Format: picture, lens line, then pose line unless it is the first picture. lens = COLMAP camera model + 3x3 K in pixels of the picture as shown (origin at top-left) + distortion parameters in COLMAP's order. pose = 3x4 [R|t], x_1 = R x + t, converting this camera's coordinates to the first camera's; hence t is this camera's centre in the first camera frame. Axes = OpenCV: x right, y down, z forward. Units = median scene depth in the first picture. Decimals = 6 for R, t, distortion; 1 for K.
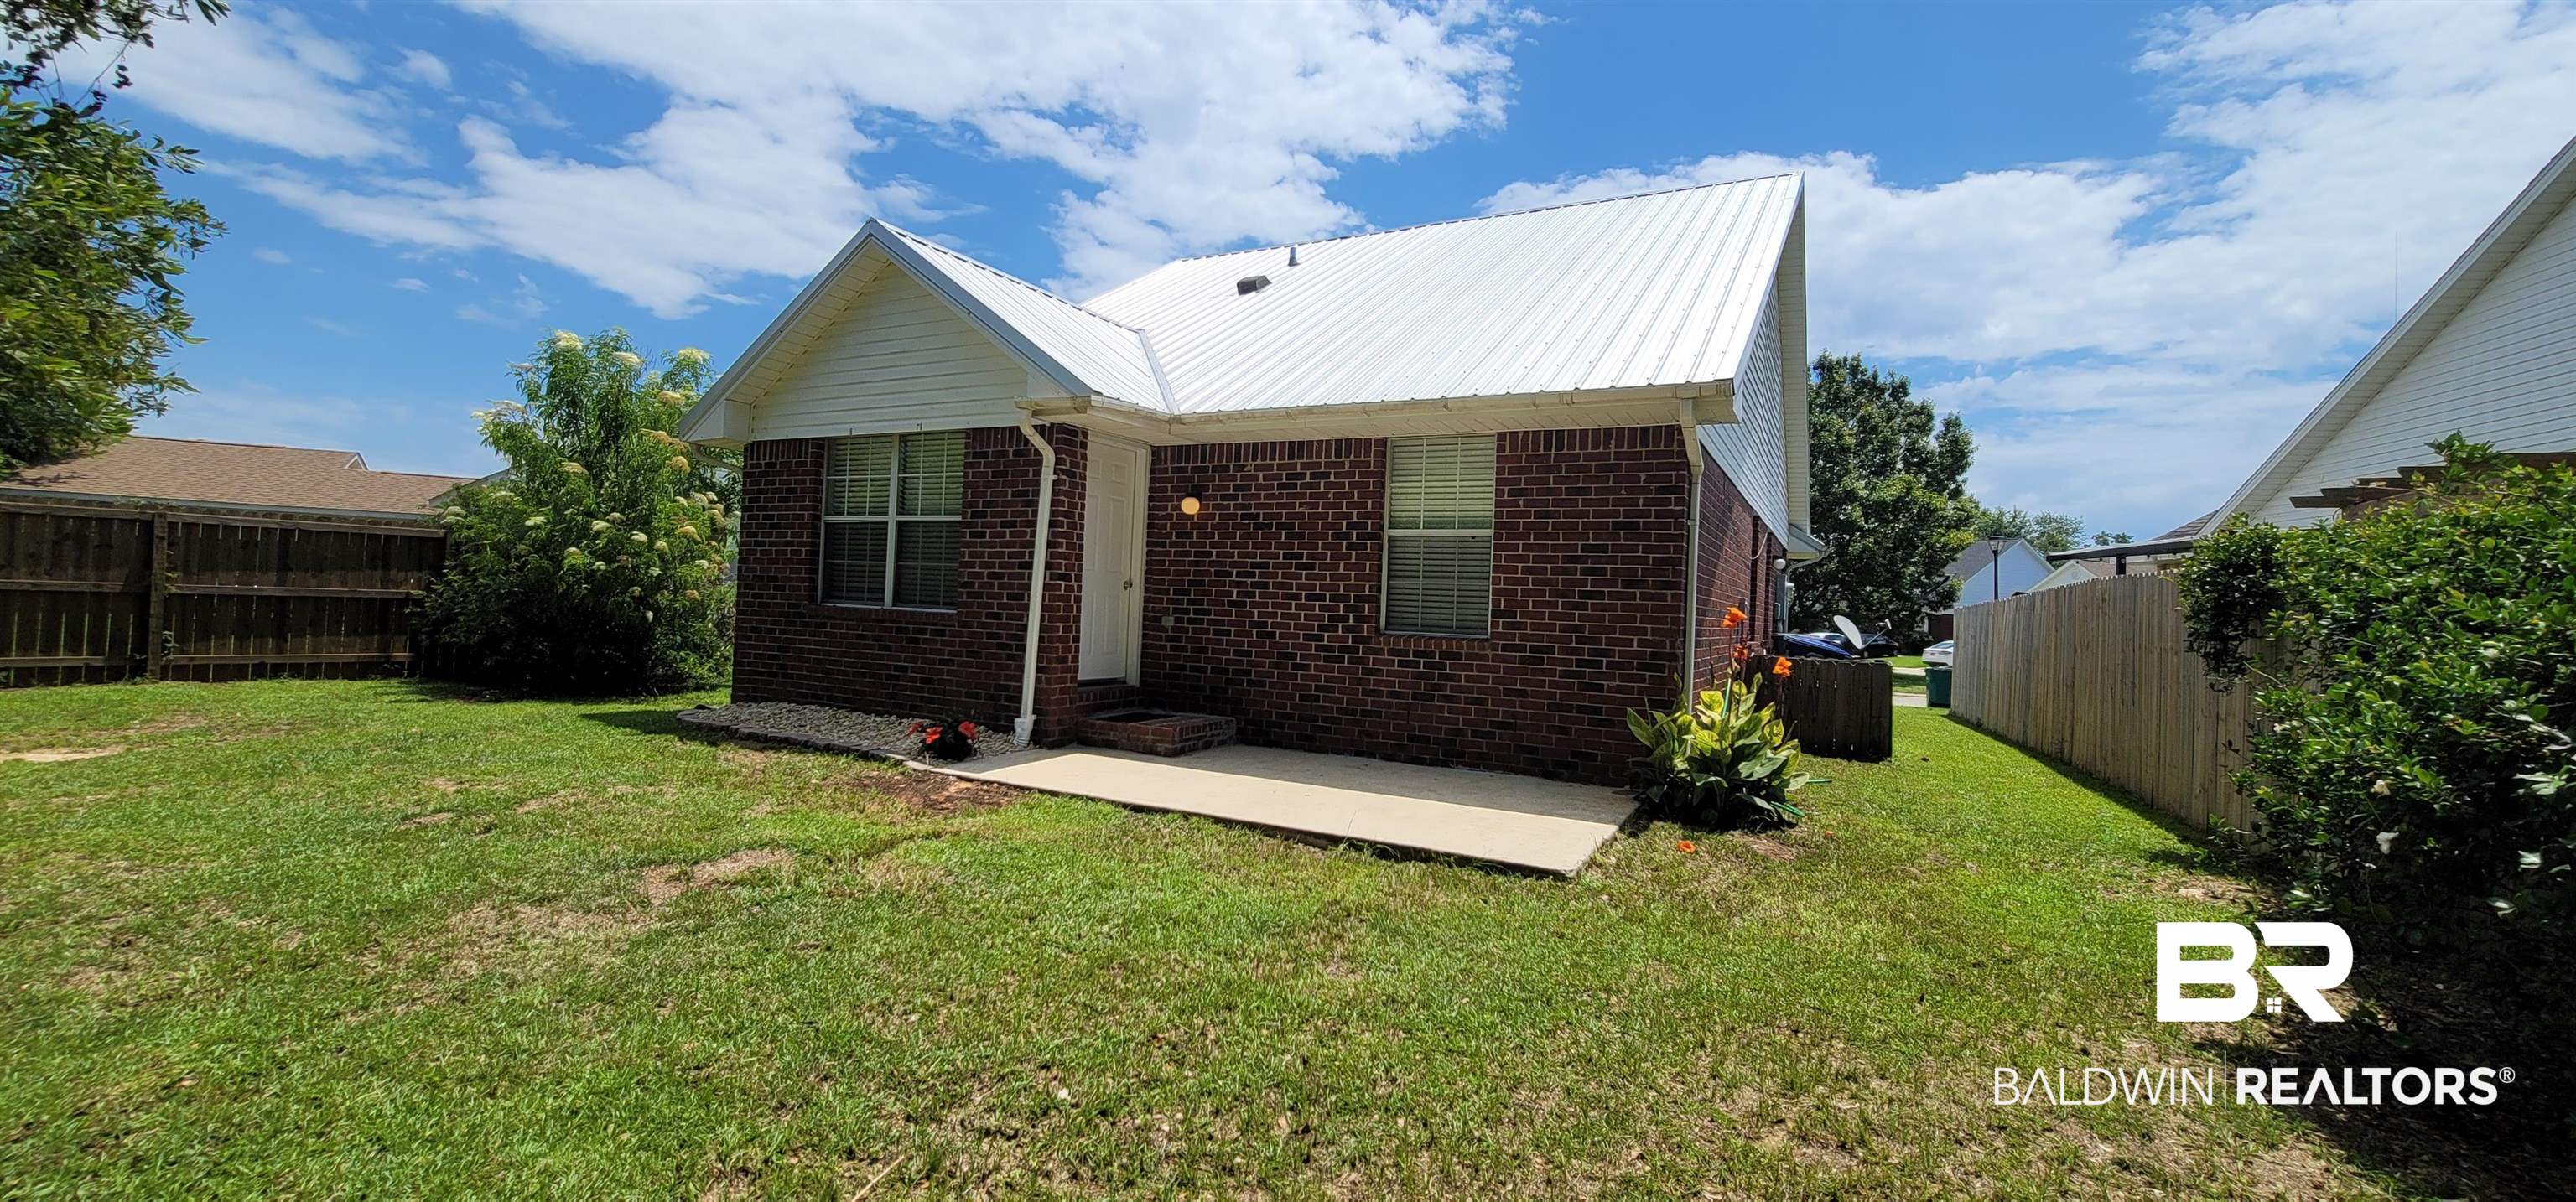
lens RADIAL K [[1051.9, 0, 1285.5], [0, 1051.9, 590.9], [0, 0, 1]] dist [0.001613, -0.001156]
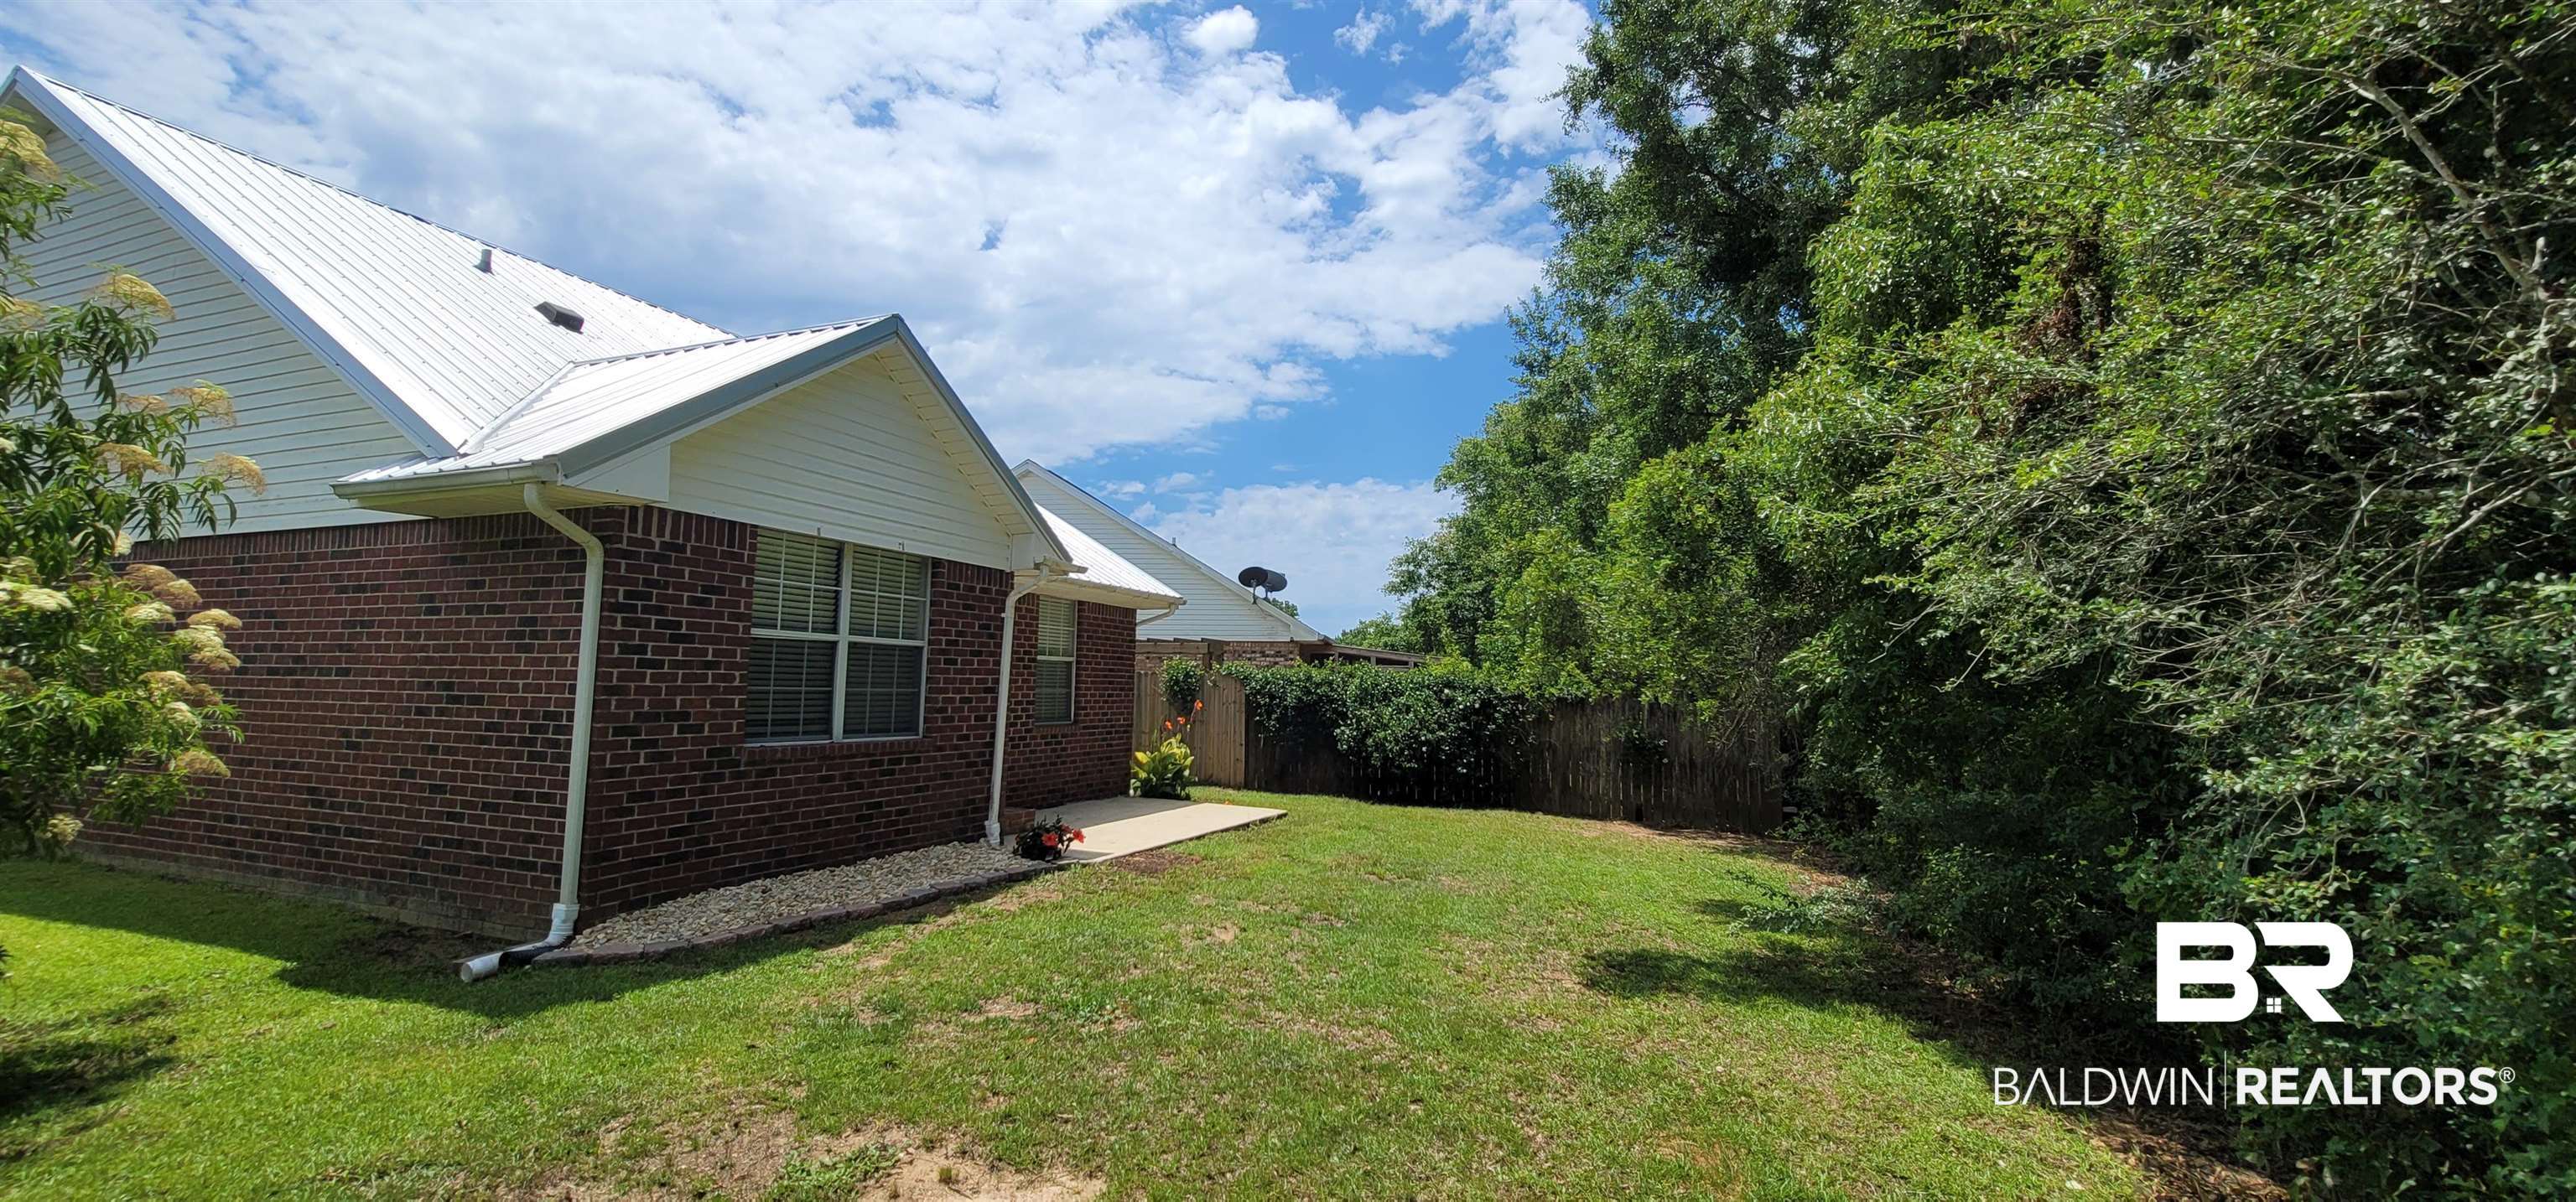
lens RADIAL K [[1051.9, 0, 1287.9], [0, 1051.9, 605.9], [0, 0, 1]] dist [0.001613, -0.001156]
pose [[-0.106838, 0.033827, 0.993701, -1.293385], [-0.039053, 0.998507, -0.038189, -0.077332], [-0.993509, -0.042887, -0.105357, 0.728363]]
